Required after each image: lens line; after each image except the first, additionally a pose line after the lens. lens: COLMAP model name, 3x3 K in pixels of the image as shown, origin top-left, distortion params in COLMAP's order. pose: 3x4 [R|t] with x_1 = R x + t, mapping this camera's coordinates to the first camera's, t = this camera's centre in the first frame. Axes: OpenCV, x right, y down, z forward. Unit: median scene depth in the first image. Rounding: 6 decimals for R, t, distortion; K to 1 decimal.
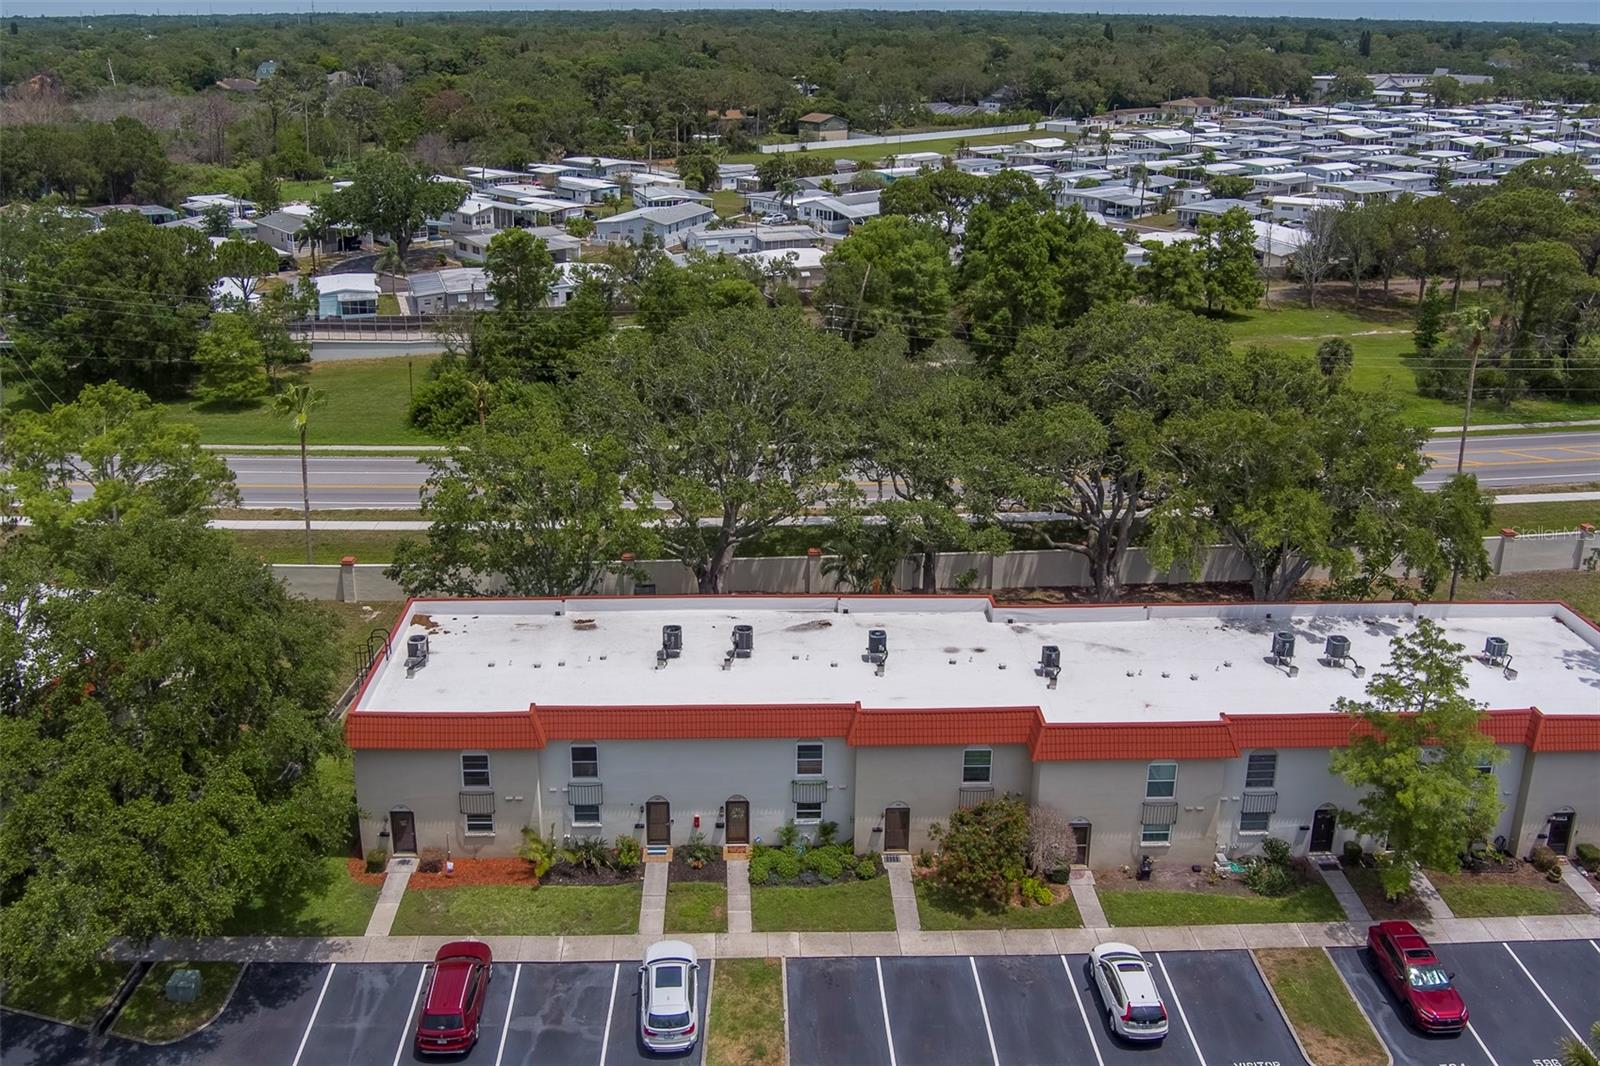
lens RADIAL K [[1346.7, 0, 761.6], [0, 1346.7, 537.5], [0, 0, 1]] dist [-0.060688, 0.000900]
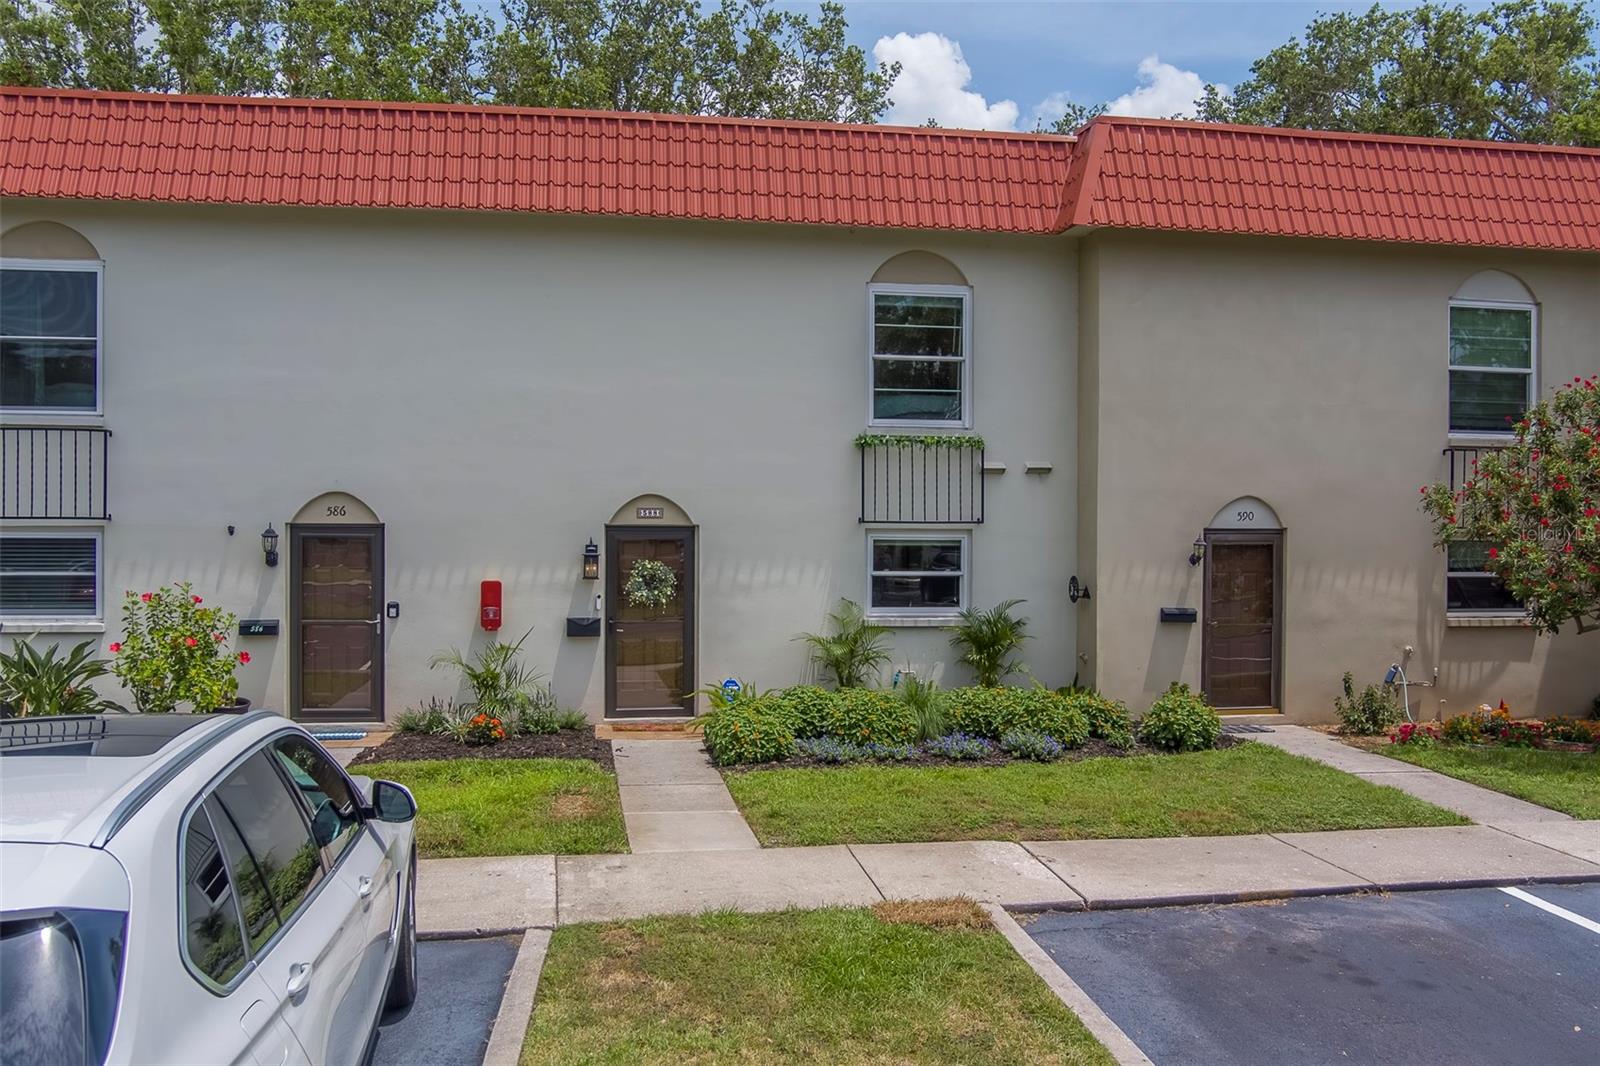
lens RADIAL K [[1347.8, 0, 823.4], [0, 1347.8, 532.5], [0, 0, 1]] dist [-0.060157, -0.002275]
pose [[0.988703, 0.009227, 0.149601, -0.024130], [0.046839, 0.929097, -0.366859, 0.294243], [-0.142379, 0.369722, 0.918169, 0.748075]]
